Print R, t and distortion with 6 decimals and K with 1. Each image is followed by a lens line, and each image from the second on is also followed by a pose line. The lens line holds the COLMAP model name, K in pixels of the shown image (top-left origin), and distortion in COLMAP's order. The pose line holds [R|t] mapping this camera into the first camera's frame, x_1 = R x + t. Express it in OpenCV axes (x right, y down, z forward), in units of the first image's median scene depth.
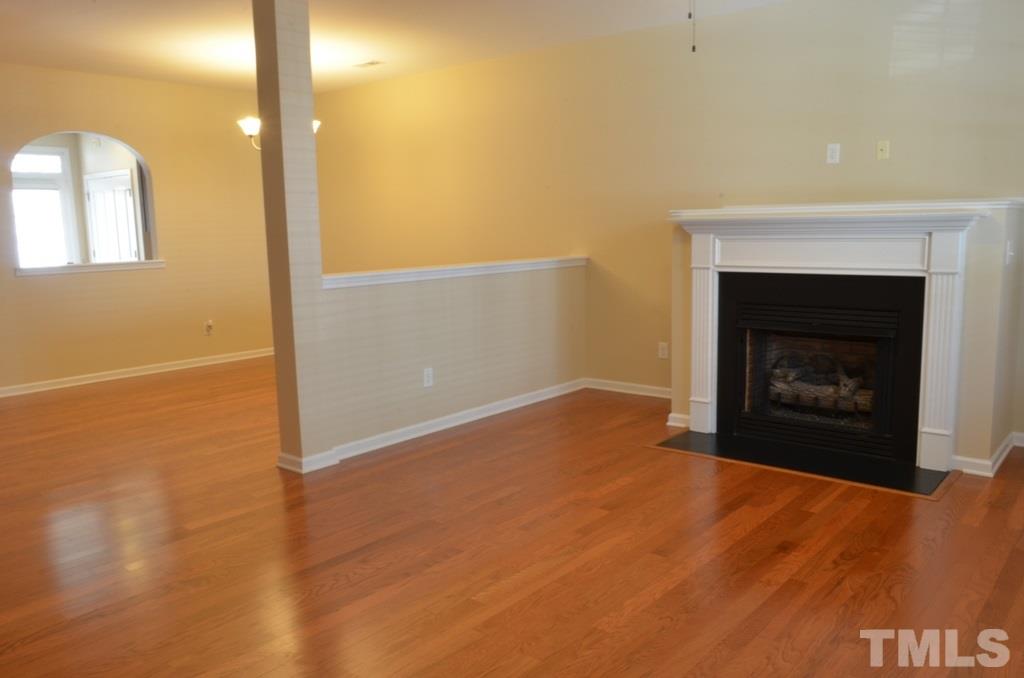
lens RADIAL K [[789.3, 0, 516.8], [0, 789.3, 342.7], [0, 0, 1]] dist [-0.012120, -0.004526]
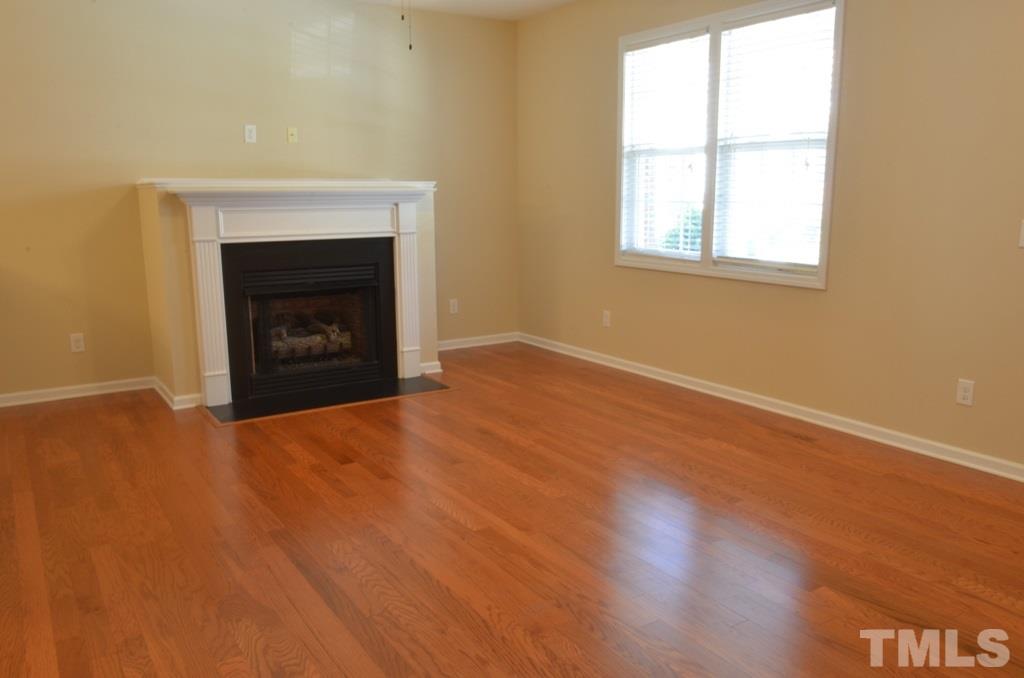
lens RADIAL K [[789.3, 0, 516.8], [0, 789.3, 342.7], [0, 0, 1]] dist [-0.012120, -0.004526]
pose [[0.308735, -0.162901, 0.937095, -0.621453], [0.141050, 0.982172, 0.124267, -0.038498], [-0.940632, 0.093812, 0.326208, 0.335418]]
